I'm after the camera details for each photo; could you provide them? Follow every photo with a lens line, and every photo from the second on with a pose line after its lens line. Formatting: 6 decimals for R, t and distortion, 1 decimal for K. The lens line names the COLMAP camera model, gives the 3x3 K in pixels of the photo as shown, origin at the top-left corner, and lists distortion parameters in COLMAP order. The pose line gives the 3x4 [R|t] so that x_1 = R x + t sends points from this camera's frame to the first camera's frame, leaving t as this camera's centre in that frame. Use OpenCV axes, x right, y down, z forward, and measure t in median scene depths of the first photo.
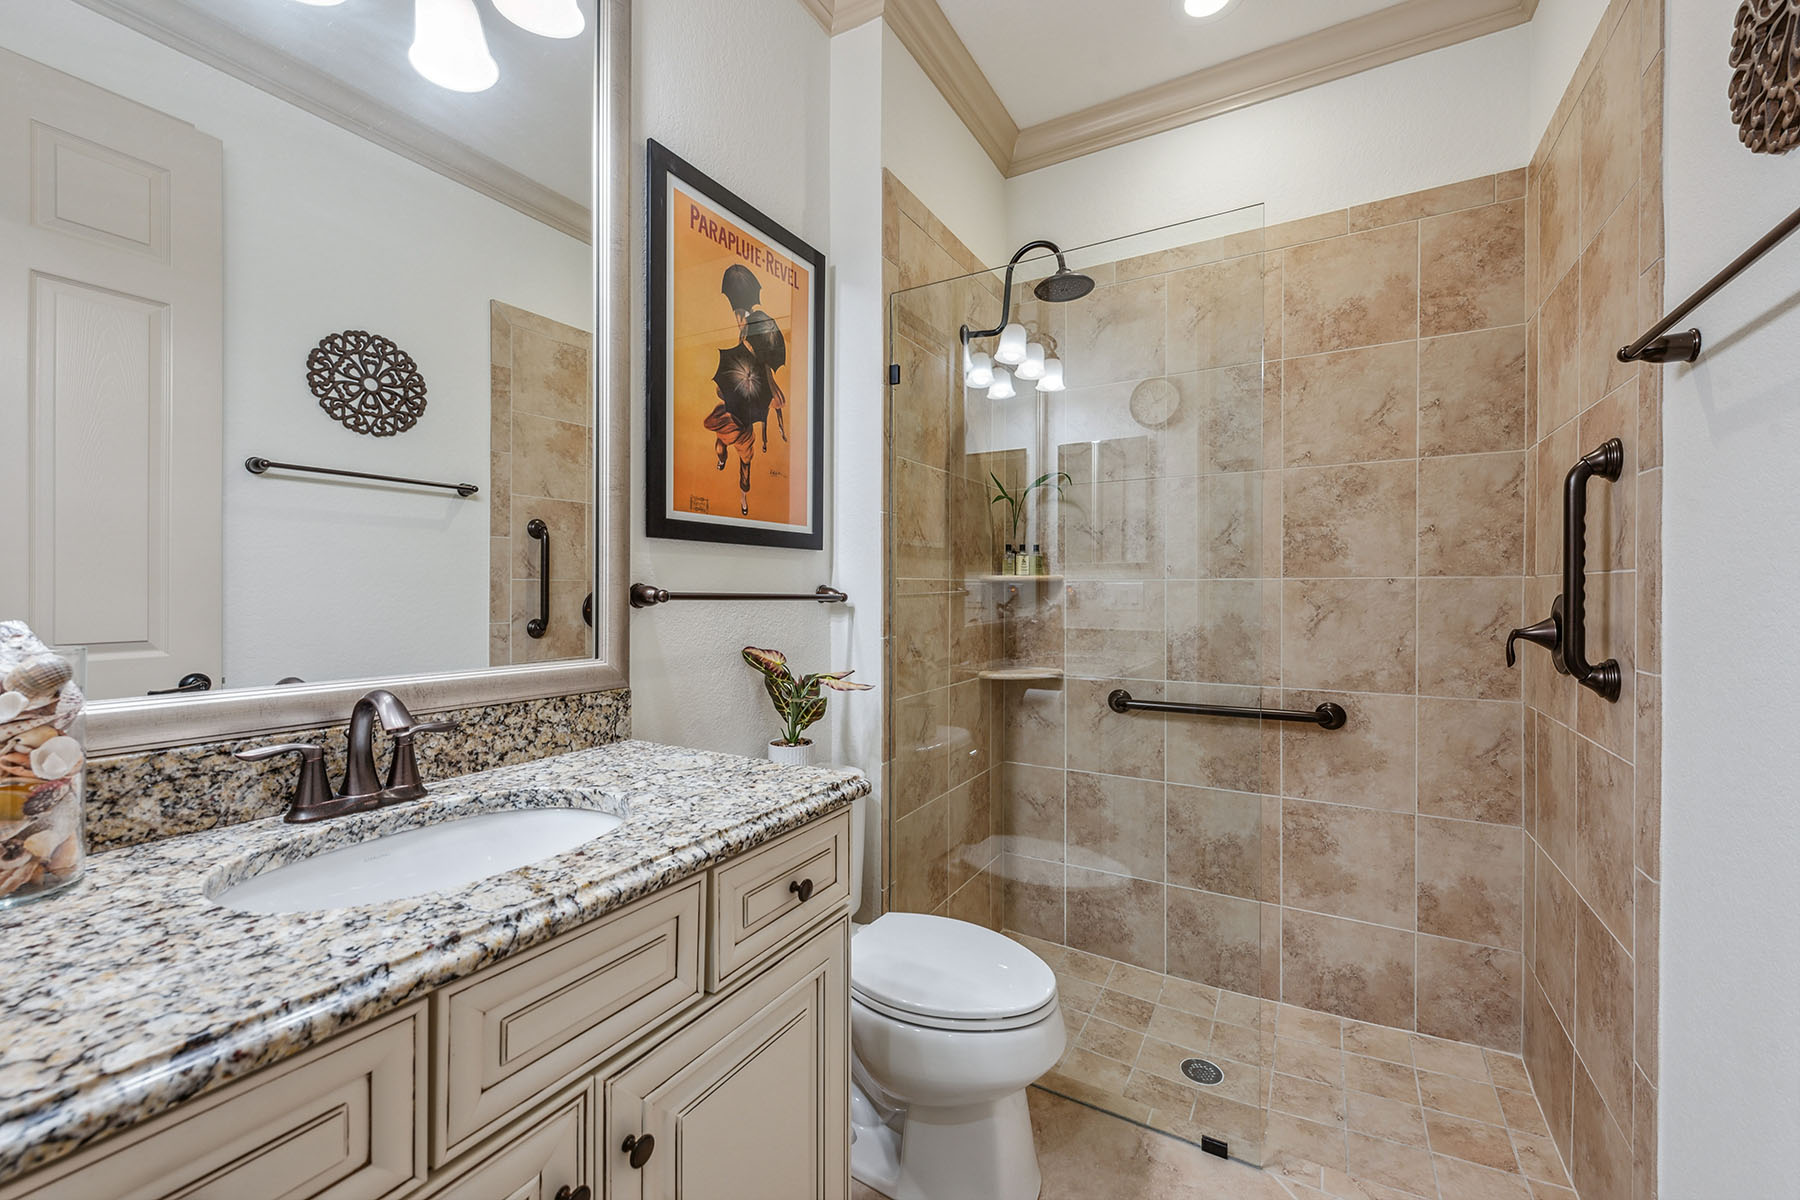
lens RADIAL K [[736.2, 0, 899.2], [0, 736.2, 598.6], [0, 0, 1]] dist [0.013535, -0.002906]
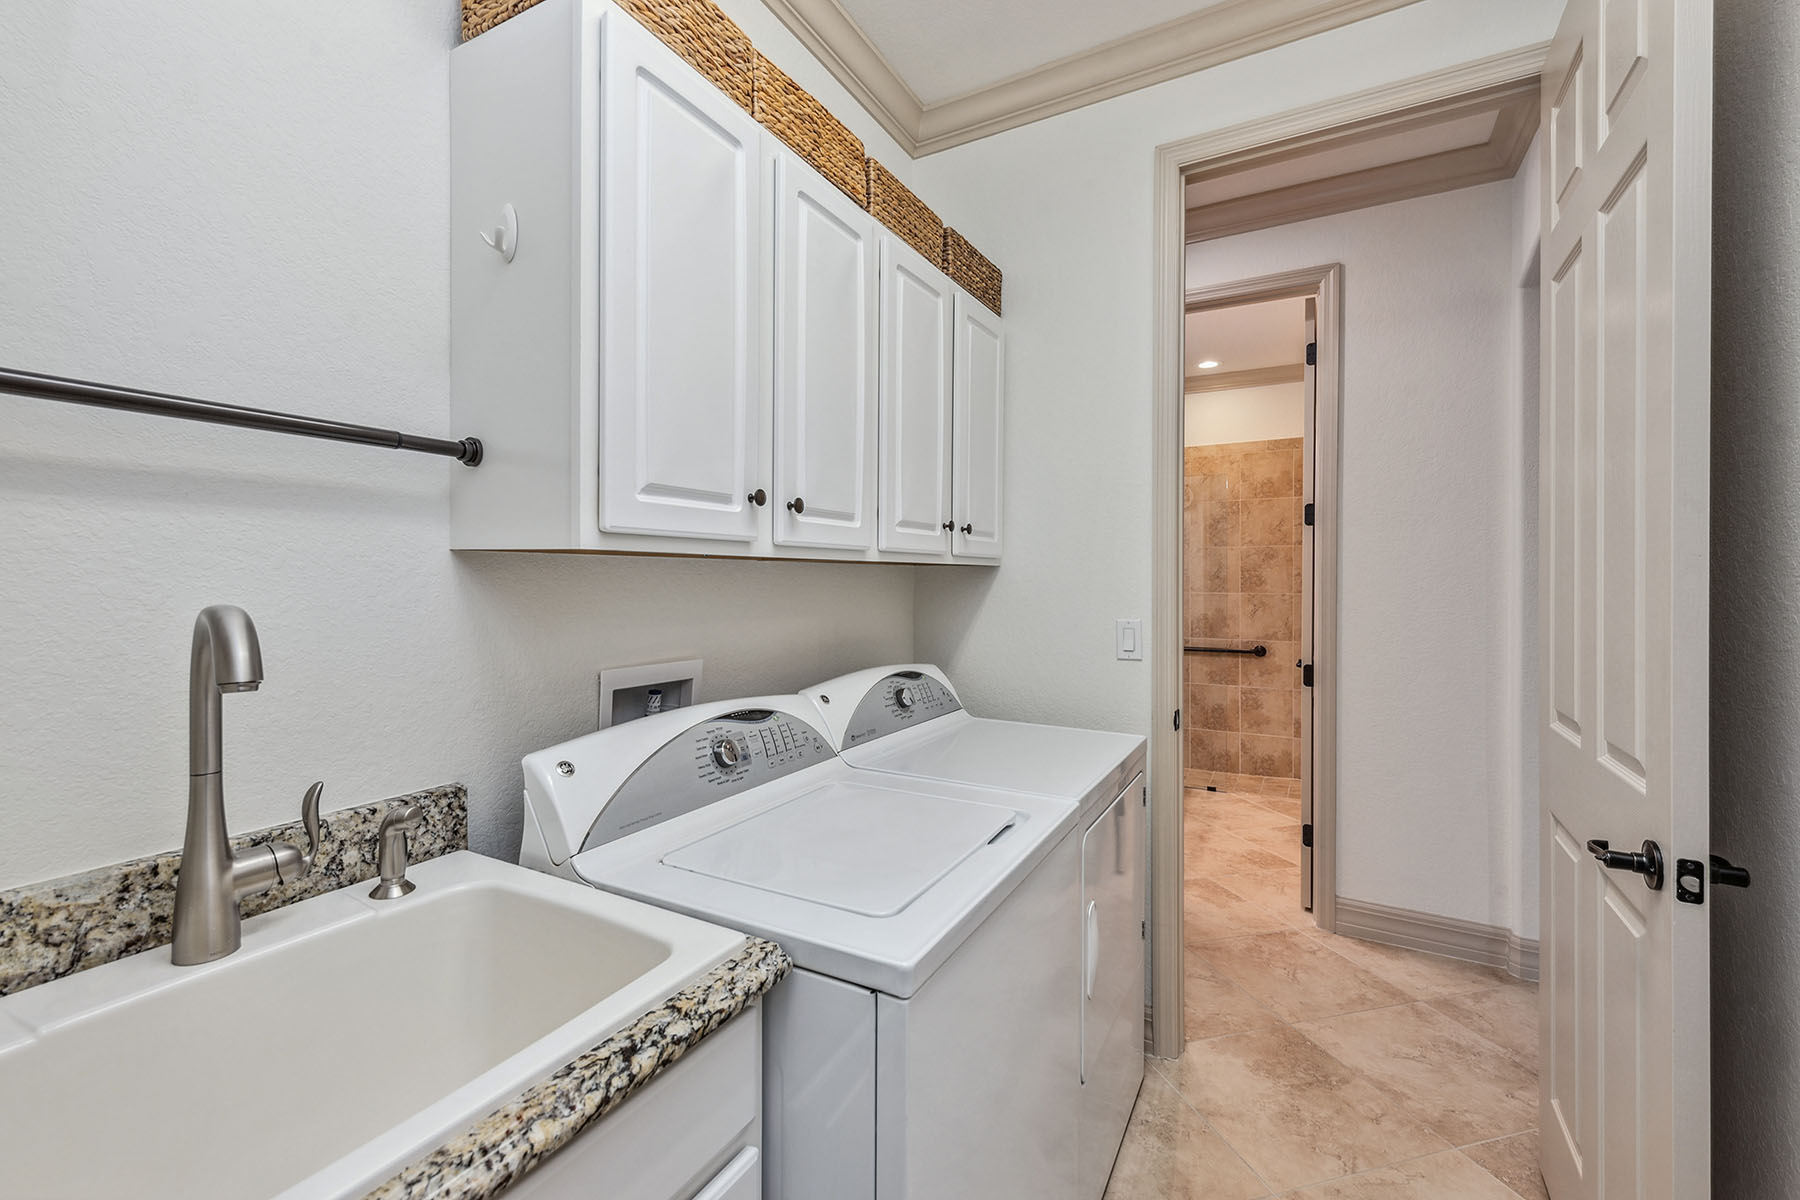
lens RADIAL K [[736.2, 0, 903.6], [0, 736.2, 587.2], [0, 0, 1]] dist [0.013535, -0.002906]
pose [[0.999881, -0.002659, 0.015201, -0.595525], [0.002616, 0.999993, 0.002852, -0.056608], [-0.015208, -0.002812, 0.999880, -1.348459]]
